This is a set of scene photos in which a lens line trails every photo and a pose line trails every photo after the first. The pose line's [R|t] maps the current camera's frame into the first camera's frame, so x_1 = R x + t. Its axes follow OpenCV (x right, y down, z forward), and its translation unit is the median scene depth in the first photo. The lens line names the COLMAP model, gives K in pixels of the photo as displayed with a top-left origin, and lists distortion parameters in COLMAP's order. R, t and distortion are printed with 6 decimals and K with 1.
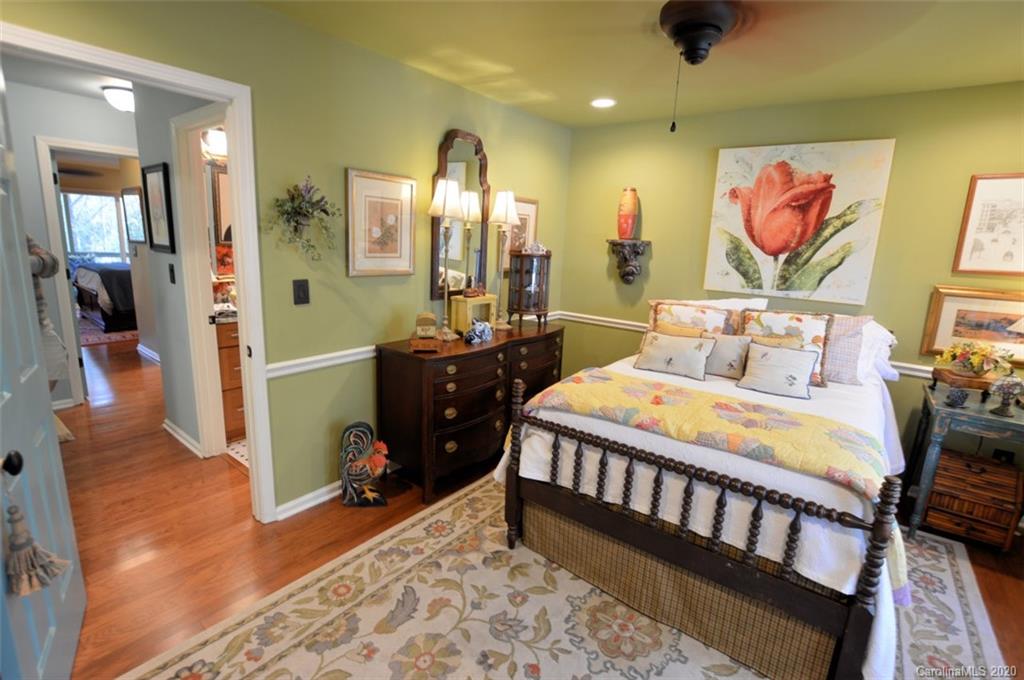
lens RADIAL K [[462.5, 0, 505.5], [0, 462.5, 338.4], [0, 0, 1]] dist [-0.031388, 0.002801]
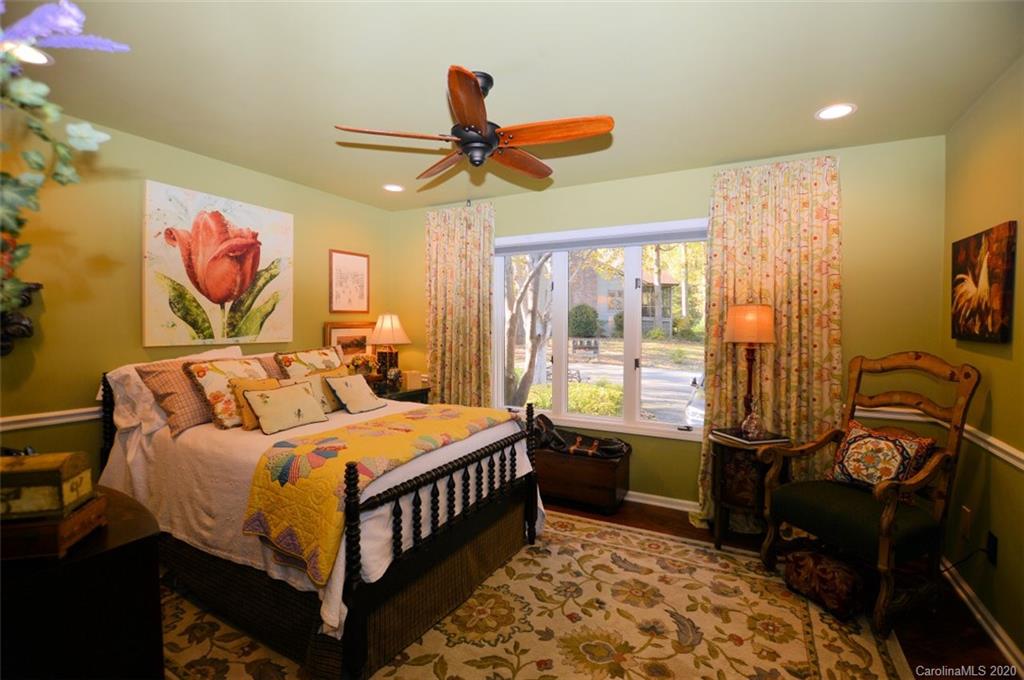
lens RADIAL K [[462.5, 0, 506.1], [0, 462.5, 338.0], [0, 0, 1]] dist [-0.031388, 0.002801]
pose [[-0.158304, -0.072500, 0.984725, -0.513652], [0.190484, 0.976324, 0.102503, -0.095679], [-0.968842, 0.203801, -0.140746, 0.578230]]
